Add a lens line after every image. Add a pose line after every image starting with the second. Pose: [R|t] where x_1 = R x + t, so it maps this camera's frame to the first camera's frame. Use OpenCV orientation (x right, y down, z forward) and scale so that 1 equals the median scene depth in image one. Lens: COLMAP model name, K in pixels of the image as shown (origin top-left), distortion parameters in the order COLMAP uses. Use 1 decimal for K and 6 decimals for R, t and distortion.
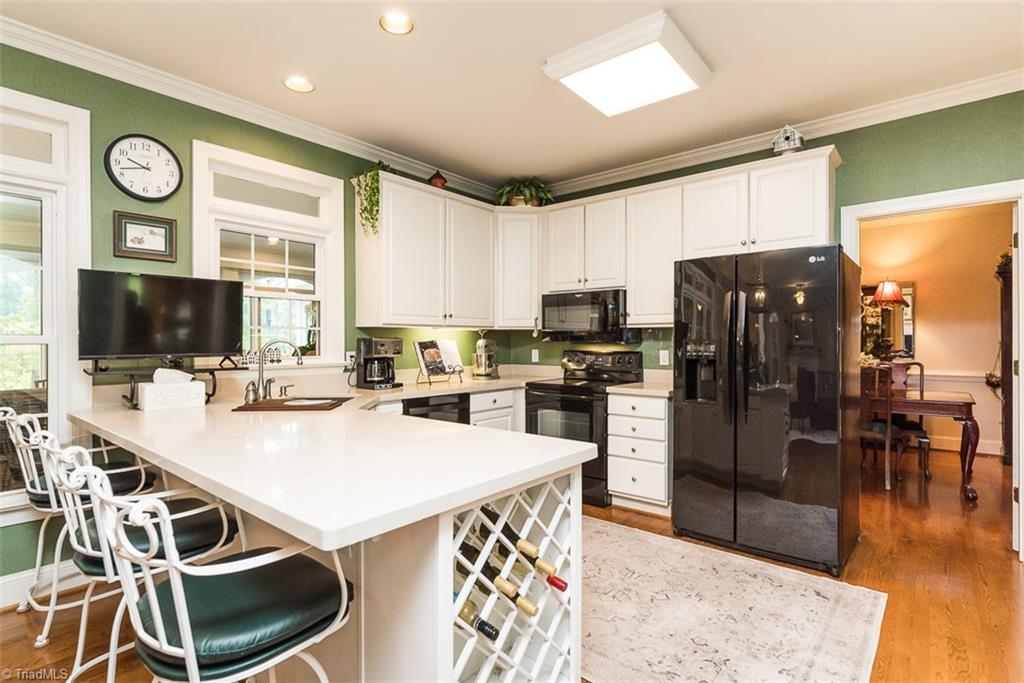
lens RADIAL K [[505.2, 0, 514.3], [0, 505.2, 342.7], [0, 0, 1]] dist [0.001514, 0.000103]
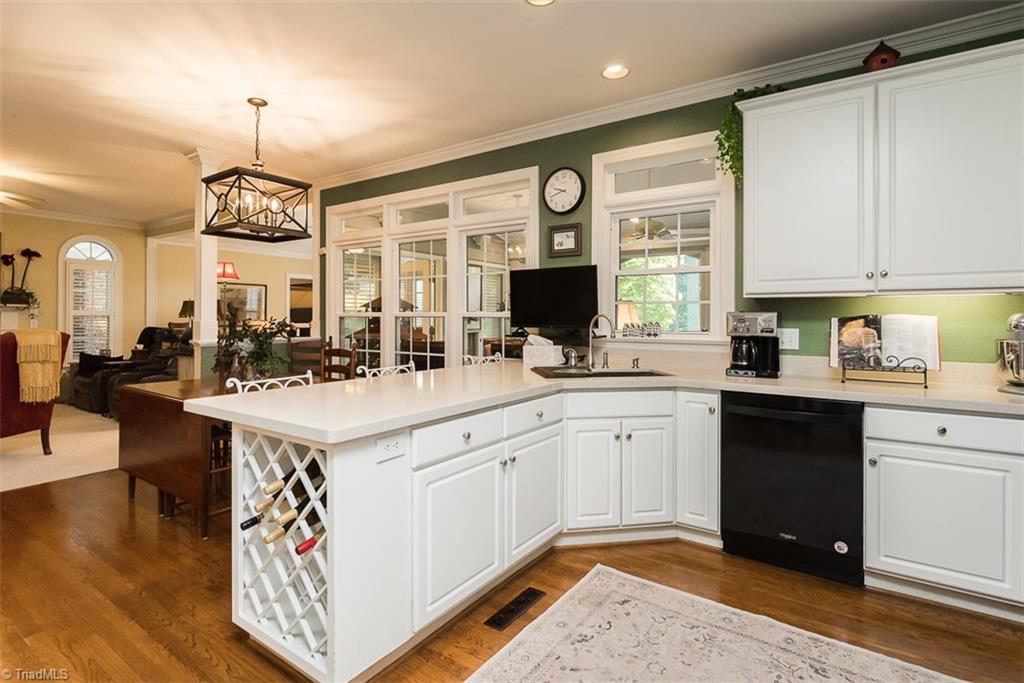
lens RADIAL K [[509.7, 0, 511.5], [0, 509.7, 316.4], [0, 0, 1]] dist [0.000114, 0.000277]
pose [[0.081735, 0.001113, -0.996653, 0.480117], [-0.005851, 0.999983, 0.000637, -0.000286], [0.996637, 0.005779, 0.081741, 0.545796]]
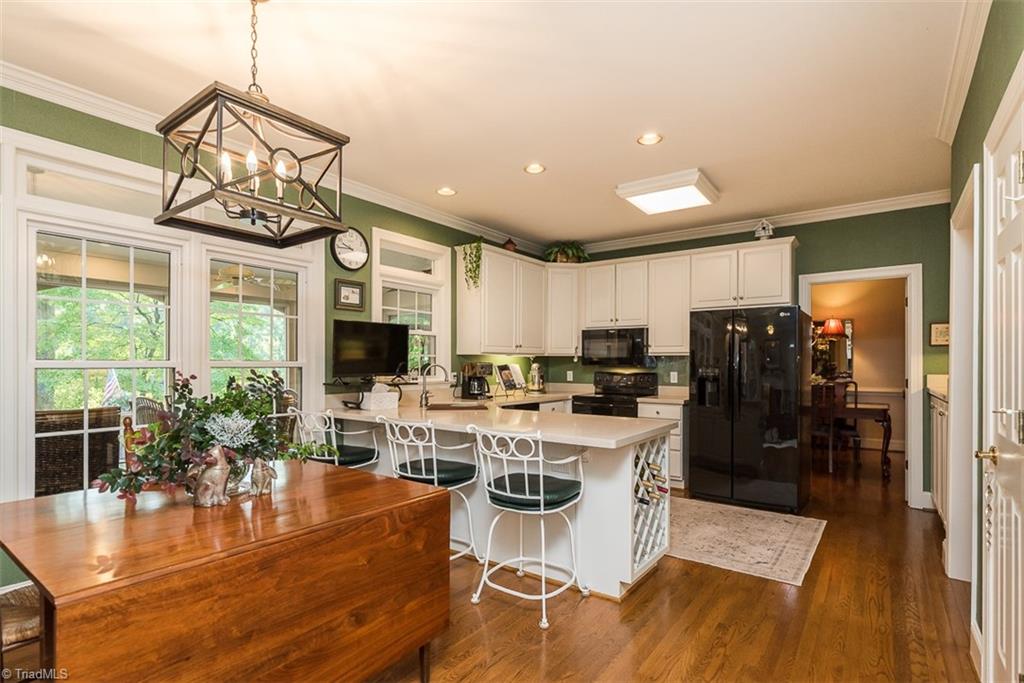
lens RADIAL K [[509.1, 0, 509.6], [0, 509.1, 362.3], [0, 0, 1]] dist [-0.000410, -0.000165]
pose [[0.998058, 0.002524, 0.062245, -0.259293], [-0.002198, 0.999984, -0.005299, -0.002945], [-0.062258, 0.005152, 0.998047, -0.386181]]
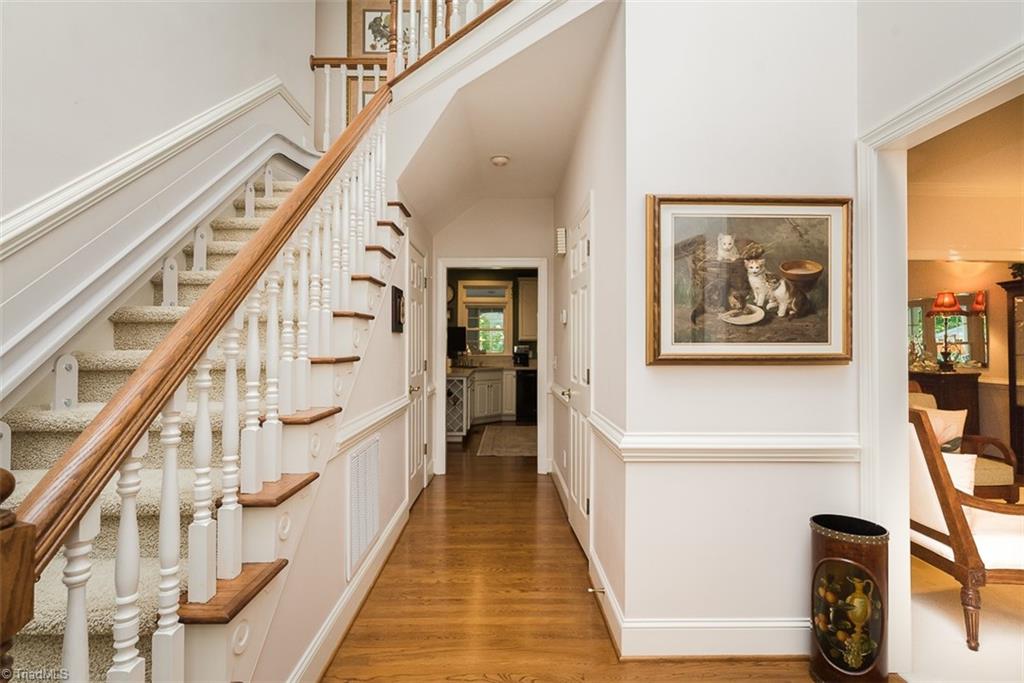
lens RADIAL K [[505.2, 0, 514.3], [0, 505.2, 342.7], [0, 0, 1]] dist [0.001514, 0.000103]
pose [[0.652047, -0.001772, -0.758177, 1.520915], [-0.005224, 0.999963, -0.006830, -0.004504], [0.758161, 0.008414, 0.652013, -0.599813]]
